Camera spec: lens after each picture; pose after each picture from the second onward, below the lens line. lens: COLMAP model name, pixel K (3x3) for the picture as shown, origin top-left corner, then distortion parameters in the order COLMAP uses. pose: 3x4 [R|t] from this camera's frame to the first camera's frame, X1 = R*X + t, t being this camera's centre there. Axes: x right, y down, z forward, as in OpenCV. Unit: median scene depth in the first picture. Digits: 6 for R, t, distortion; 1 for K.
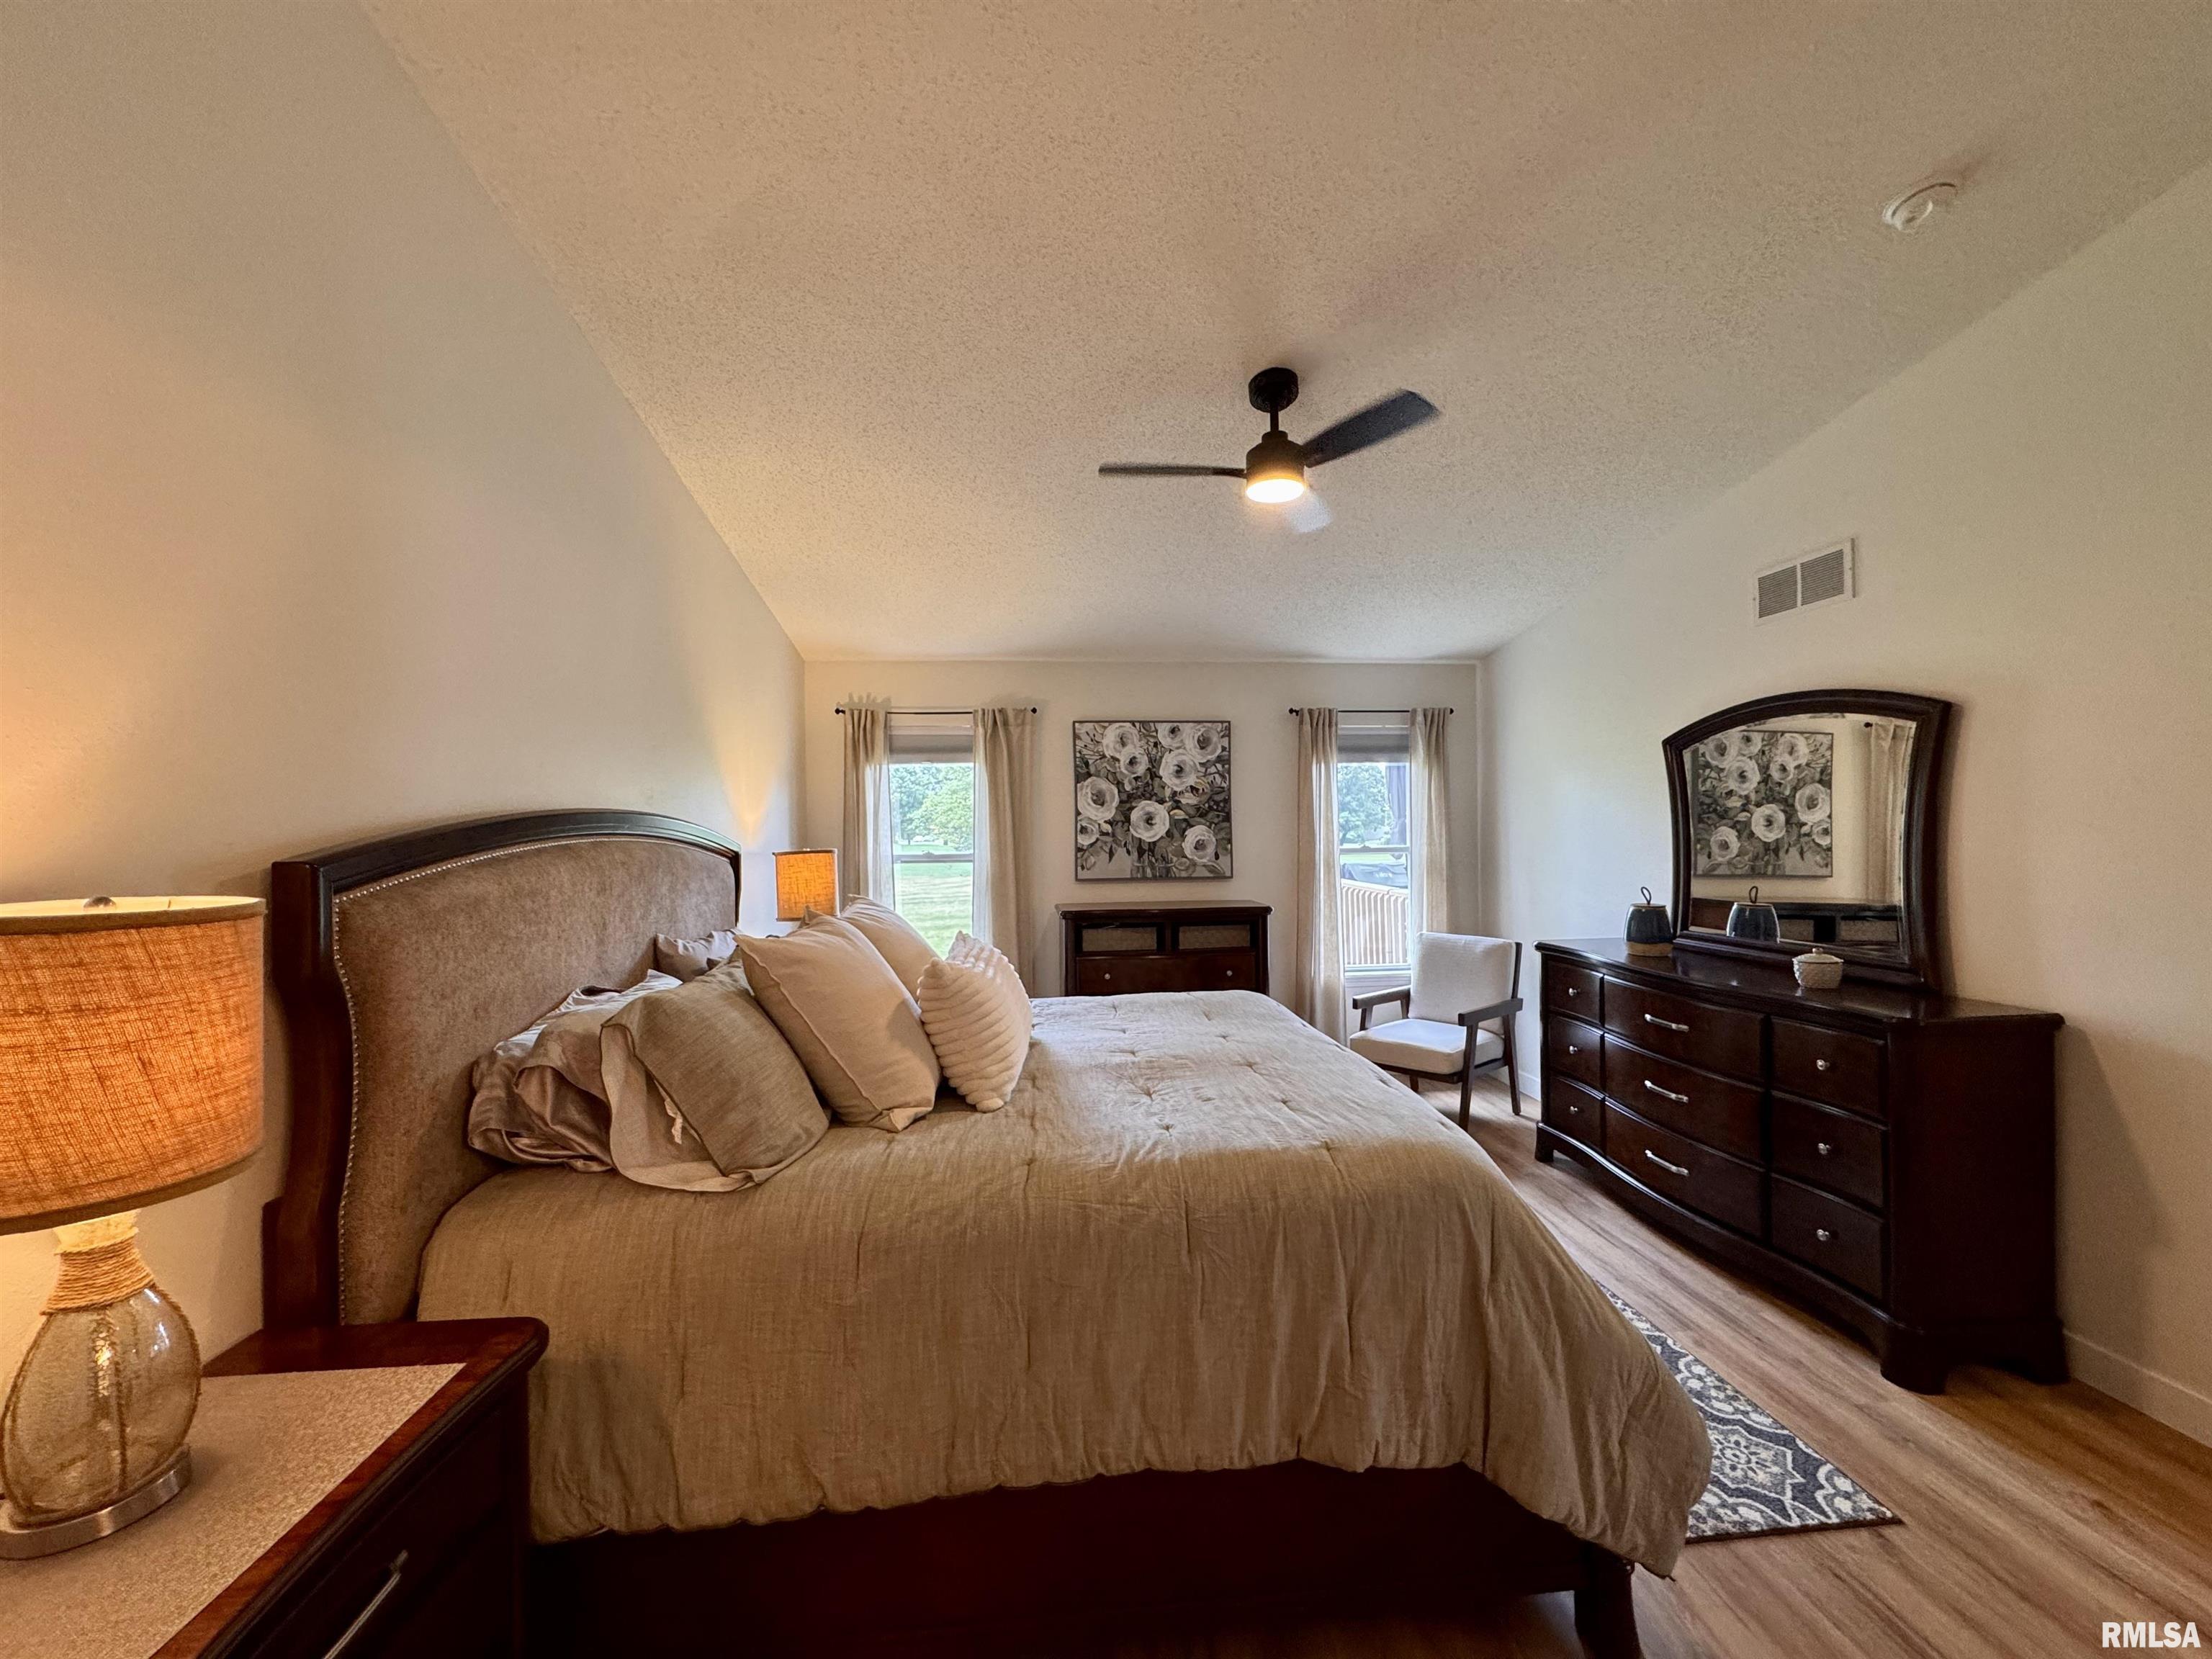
lens RADIAL K [[885.8, 0, 1107.6], [0, 885.8, 833.5], [0, 0, 1]] dist [-0.004649, 0.000830]
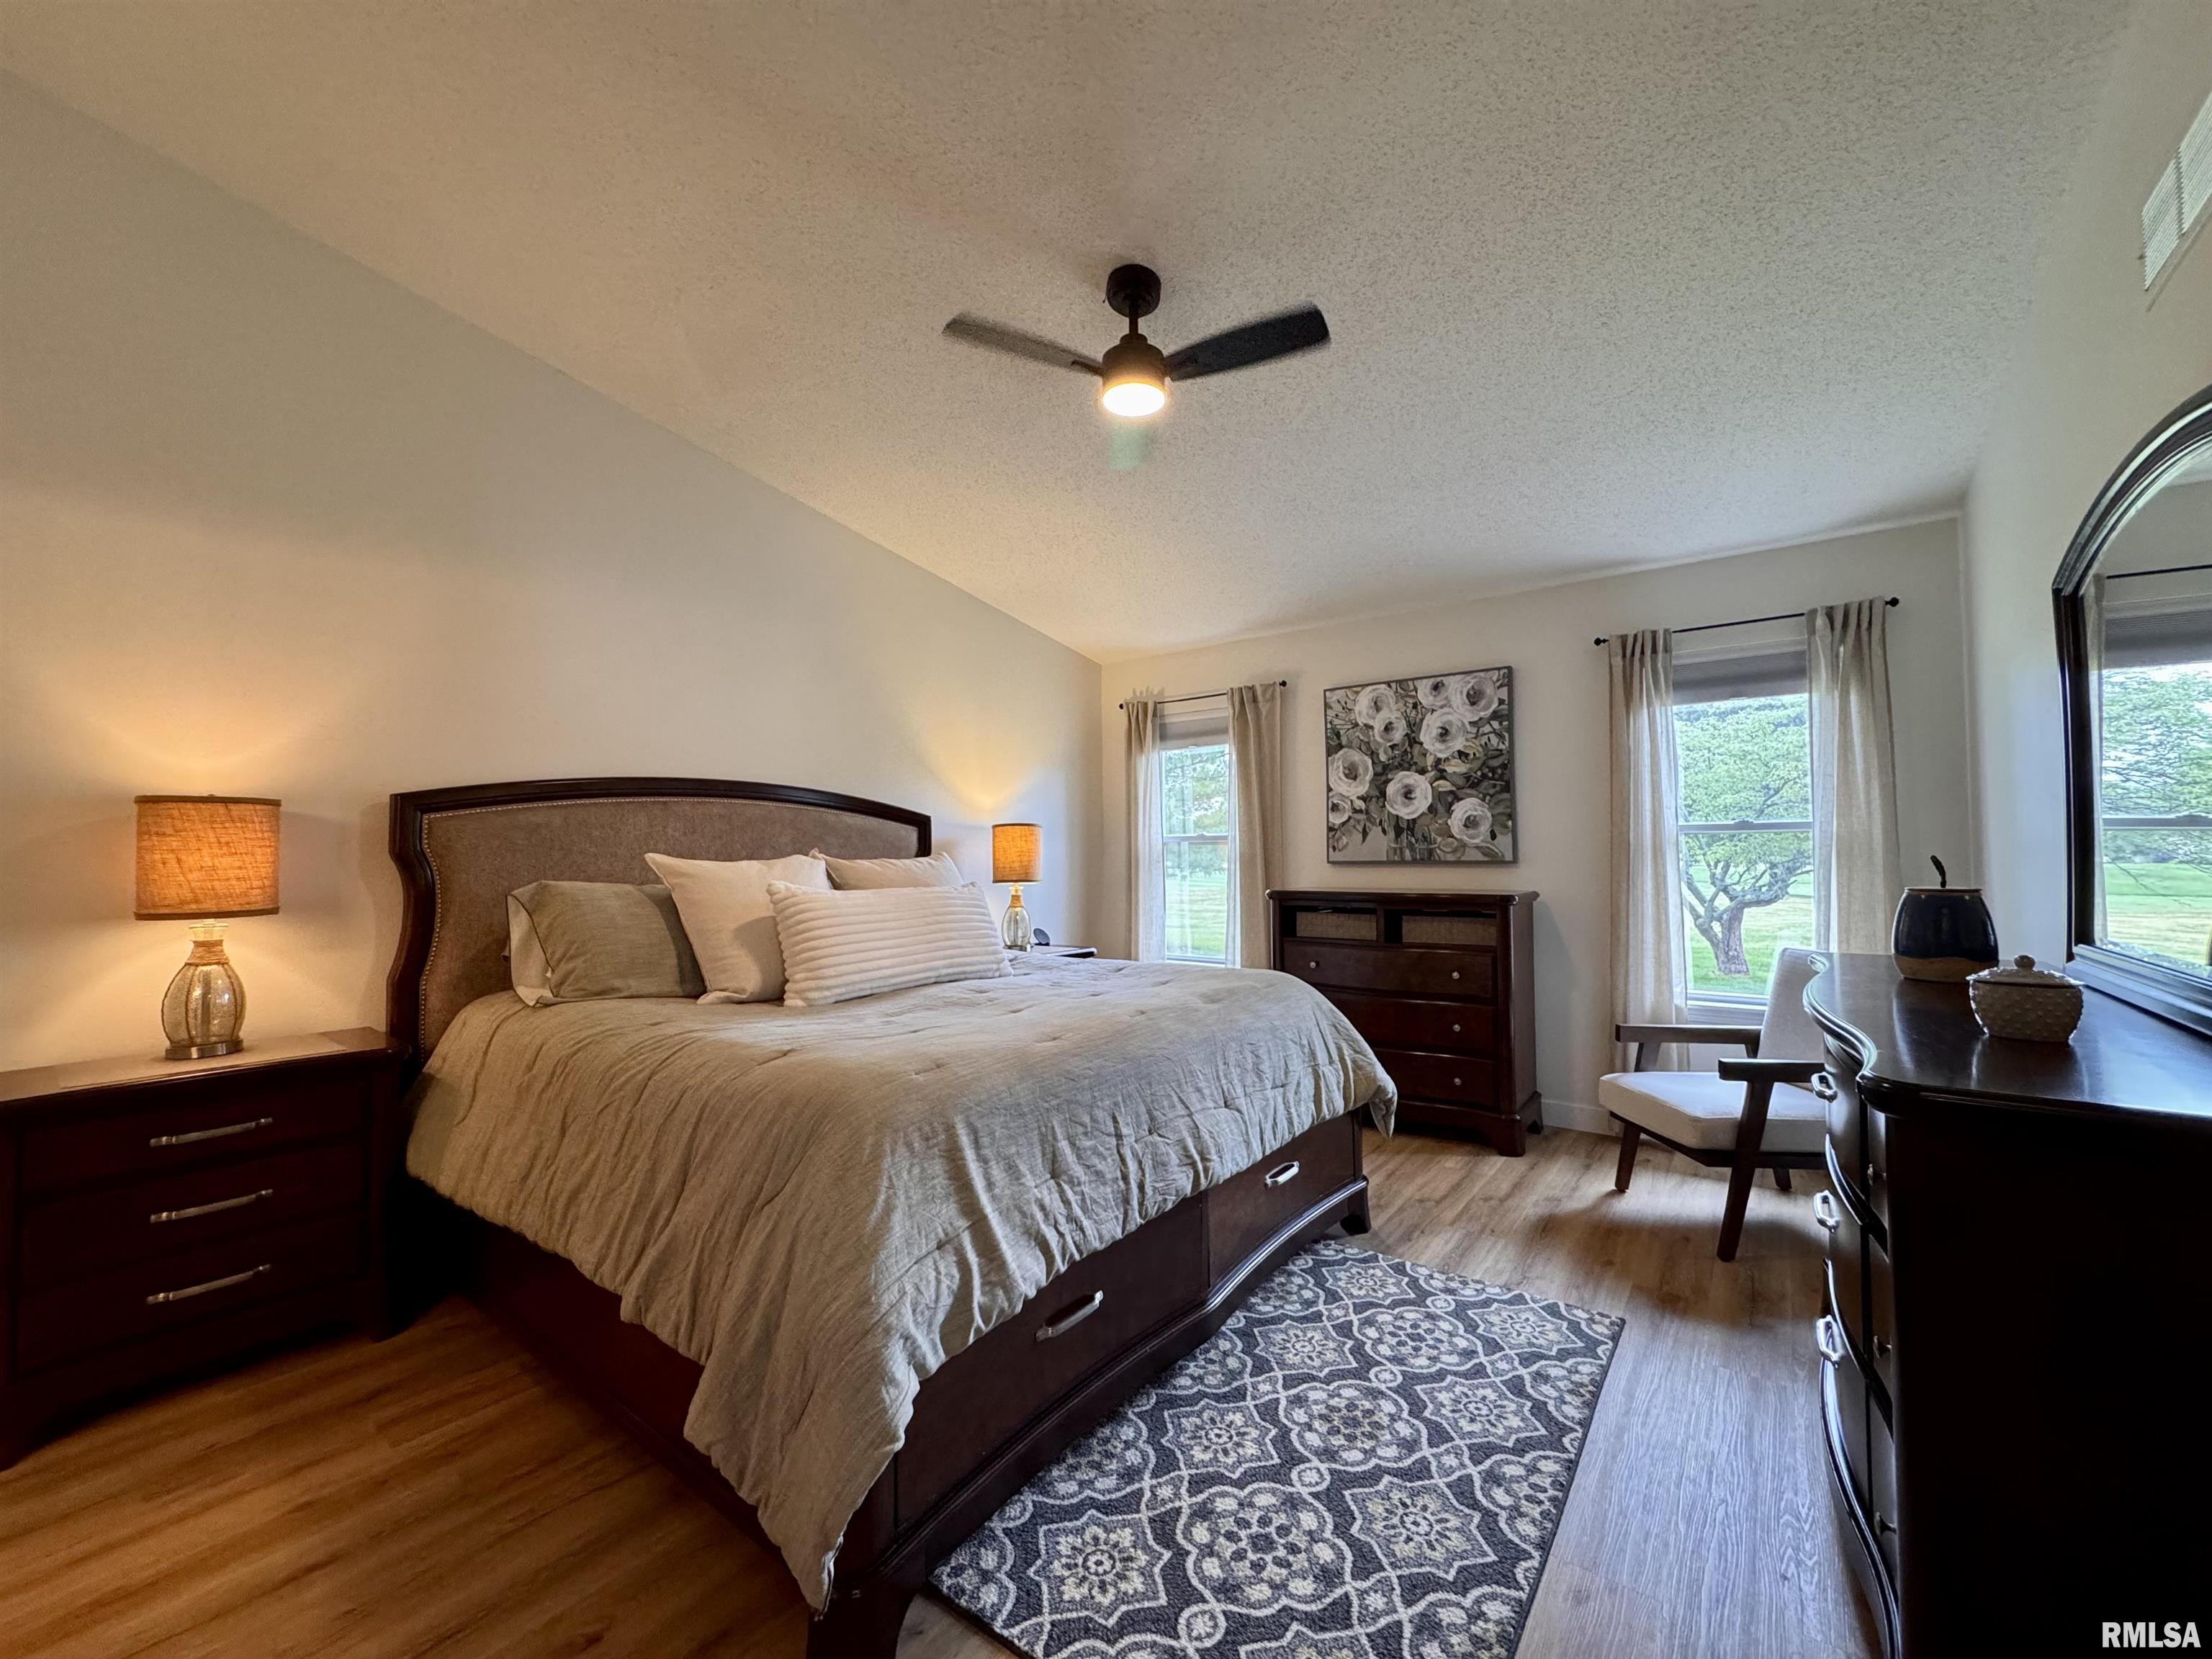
lens RADIAL K [[885.8, 0, 1099.3], [0, 885.8, 828.0], [0, 0, 1]] dist [-0.004649, 0.000830]
pose [[0.731632, -0.015385, -0.681526, 0.414149], [-0.002615, 0.999675, -0.025374, 0.040607], [0.681695, 0.020346, 0.731354, 0.168122]]
